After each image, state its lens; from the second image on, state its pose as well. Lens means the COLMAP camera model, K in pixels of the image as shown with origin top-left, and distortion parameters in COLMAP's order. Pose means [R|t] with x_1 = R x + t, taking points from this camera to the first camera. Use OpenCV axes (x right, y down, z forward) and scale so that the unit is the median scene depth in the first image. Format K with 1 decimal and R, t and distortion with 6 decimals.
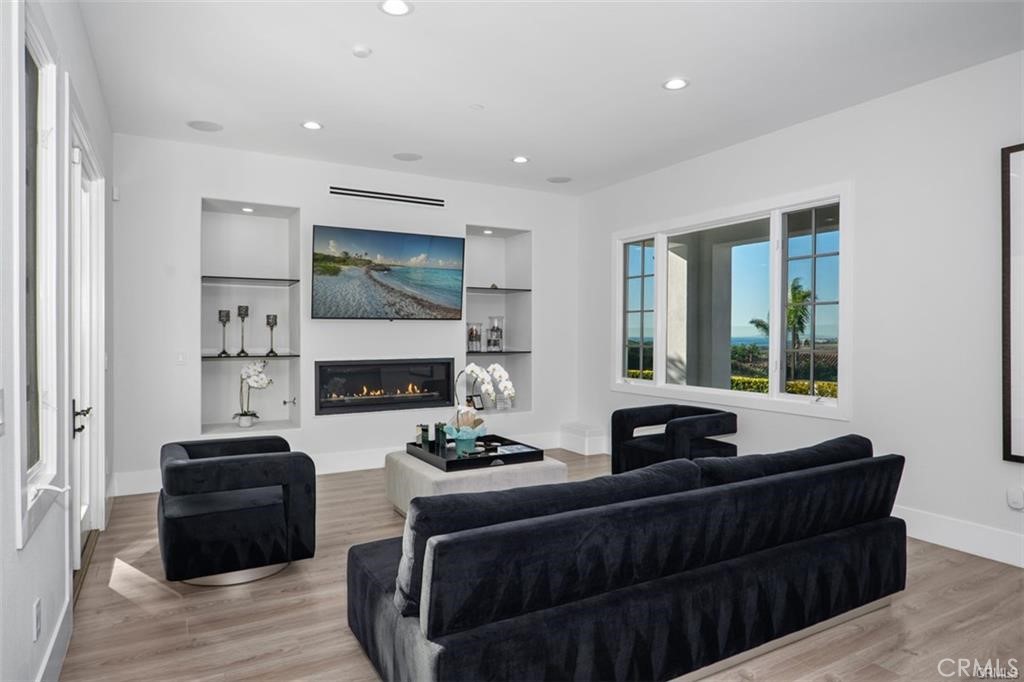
lens RADIAL K [[621.6, 0, 496.5], [0, 621.6, 341.5], [0, 0, 1]] dist [-0.042506, 0.000086]
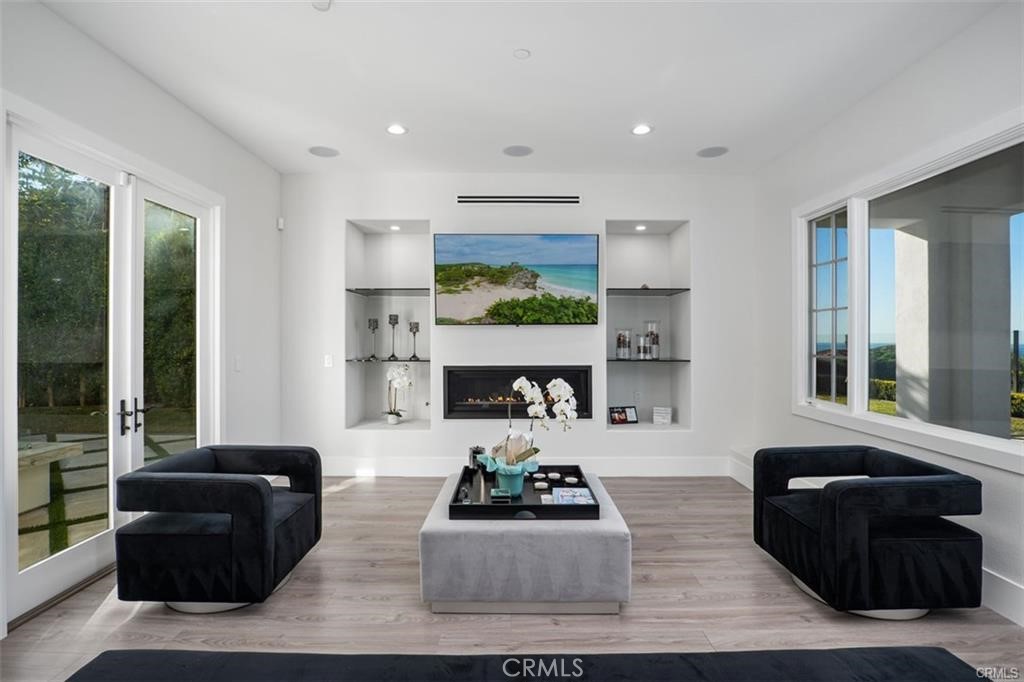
lens RADIAL K [[473.8, 0, 507.6], [0, 473.8, 338.9], [0, 0, 1]] dist [-0.030268, 0.000681]
pose [[0.870224, -0.000405, -0.492657, 0.181774], [-0.007256, 0.999881, -0.013639, -0.003459], [0.492603, 0.015444, 0.870117, 0.351206]]
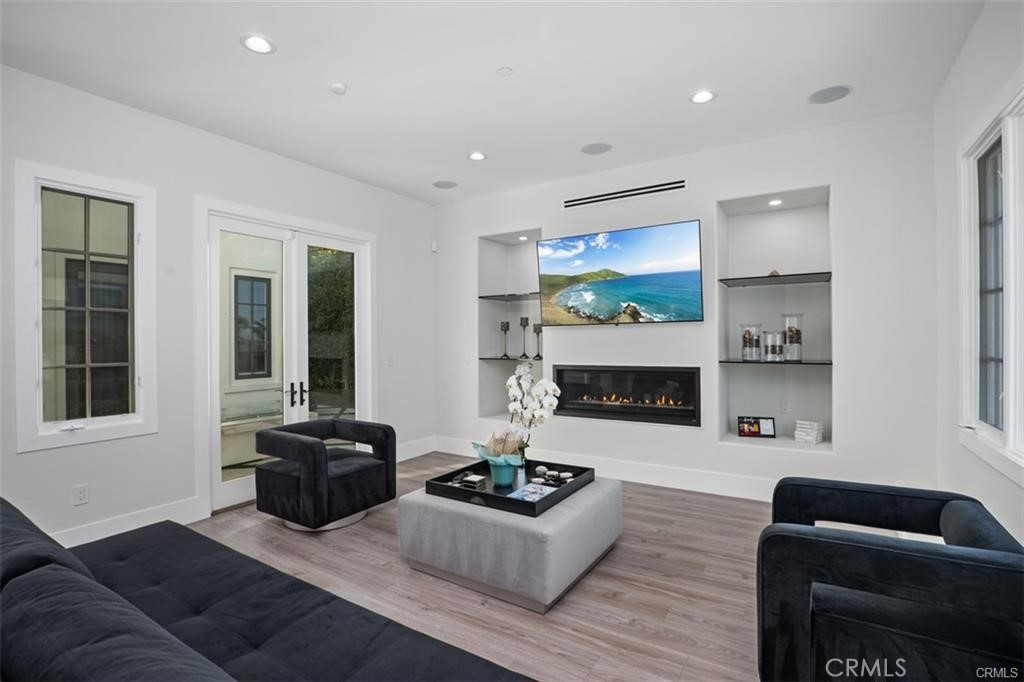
lens RADIAL K [[473.8, 0, 507.6], [0, 473.8, 338.9], [0, 0, 1]] dist [-0.030268, 0.000681]
pose [[0.468217, -0.007476, -0.883582, 0.389224], [-0.001796, 0.999954, -0.009412, -0.005781], [0.883611, 0.005994, 0.468182, 0.518627]]
